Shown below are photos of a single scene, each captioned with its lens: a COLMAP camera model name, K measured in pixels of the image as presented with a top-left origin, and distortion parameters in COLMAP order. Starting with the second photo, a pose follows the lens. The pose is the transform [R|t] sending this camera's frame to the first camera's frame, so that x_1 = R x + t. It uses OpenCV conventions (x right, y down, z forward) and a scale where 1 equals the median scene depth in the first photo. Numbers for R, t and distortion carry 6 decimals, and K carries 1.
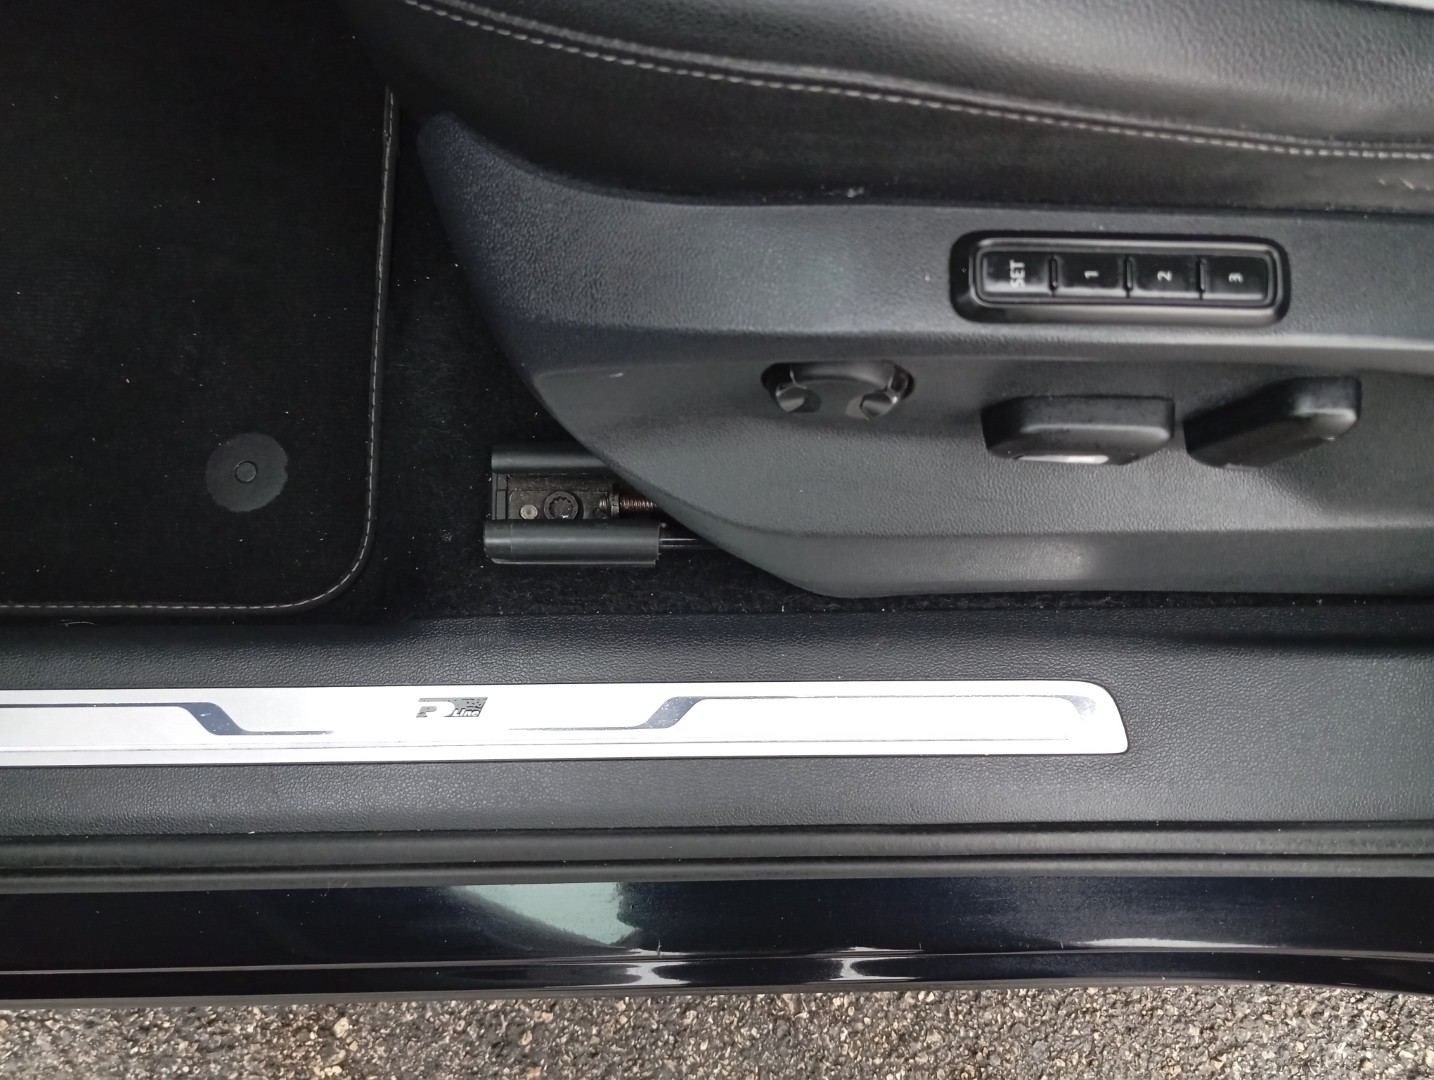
lens RADIAL K [[1219.9, 0, 717.0], [0, 1219.9, 540.0], [0, 0, 1]] dist [0.050319, -0.068395]
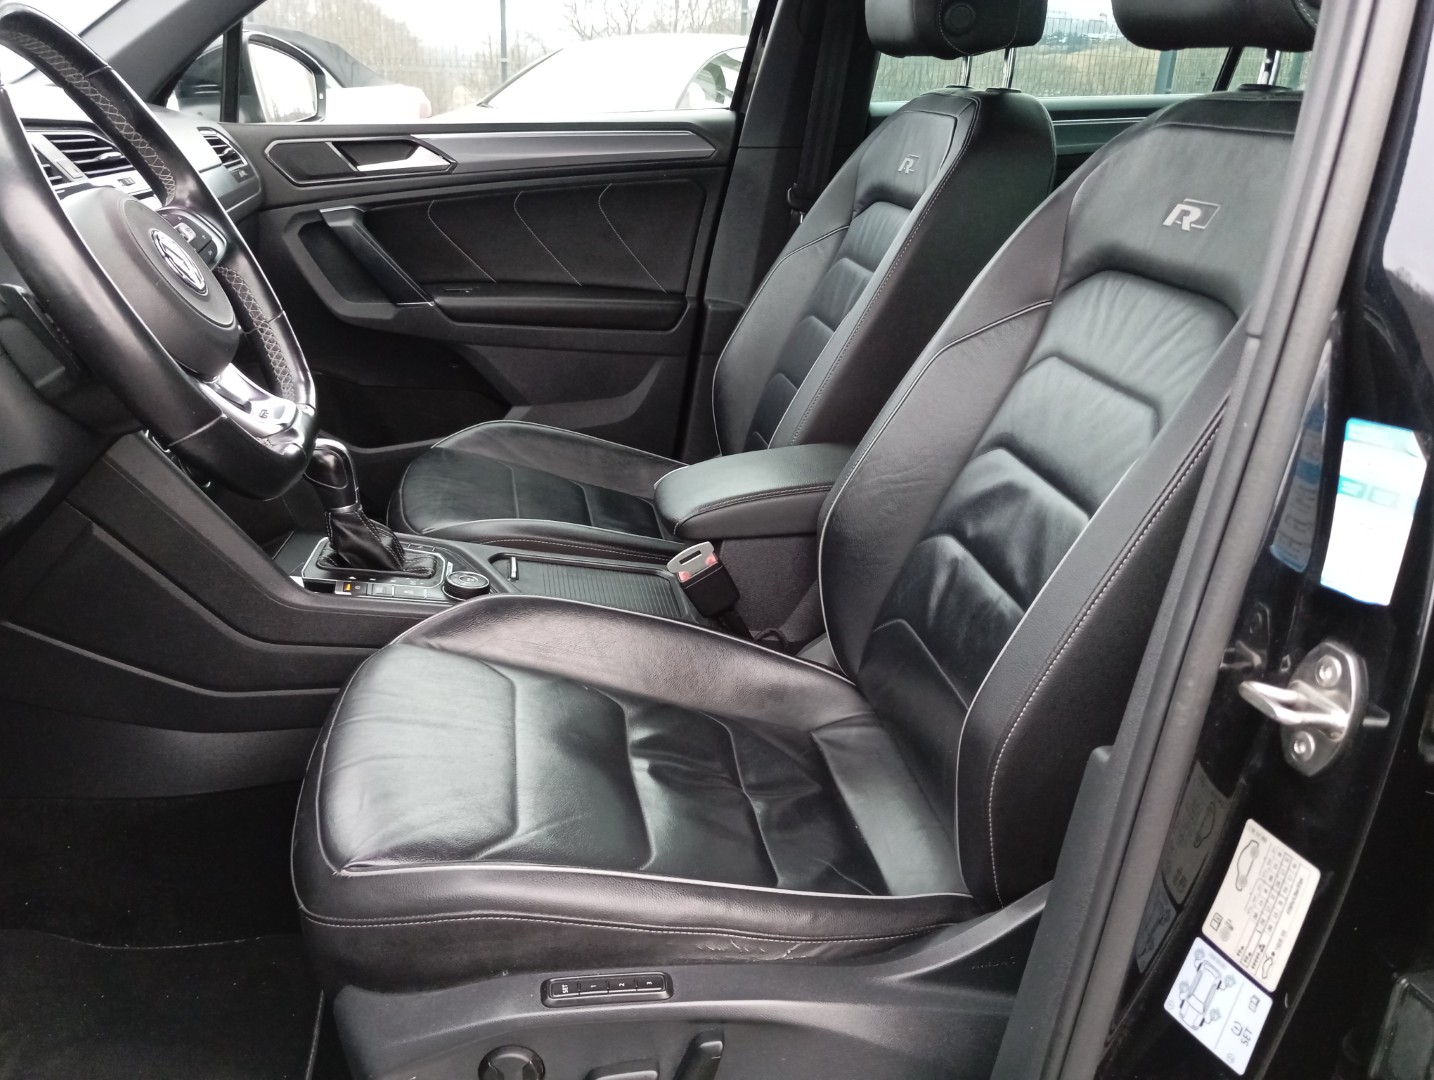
lens RADIAL K [[1219.9, 0, 717.0], [0, 1219.9, 540.0], [0, 0, 1]] dist [0.050319, -0.068395]
pose [[0.988585, -0.076794, 0.129623, 0.298566], [0.150534, 0.539076, -0.828696, 1.509841], [-0.006237, 0.838749, 0.544482, -1.266168]]
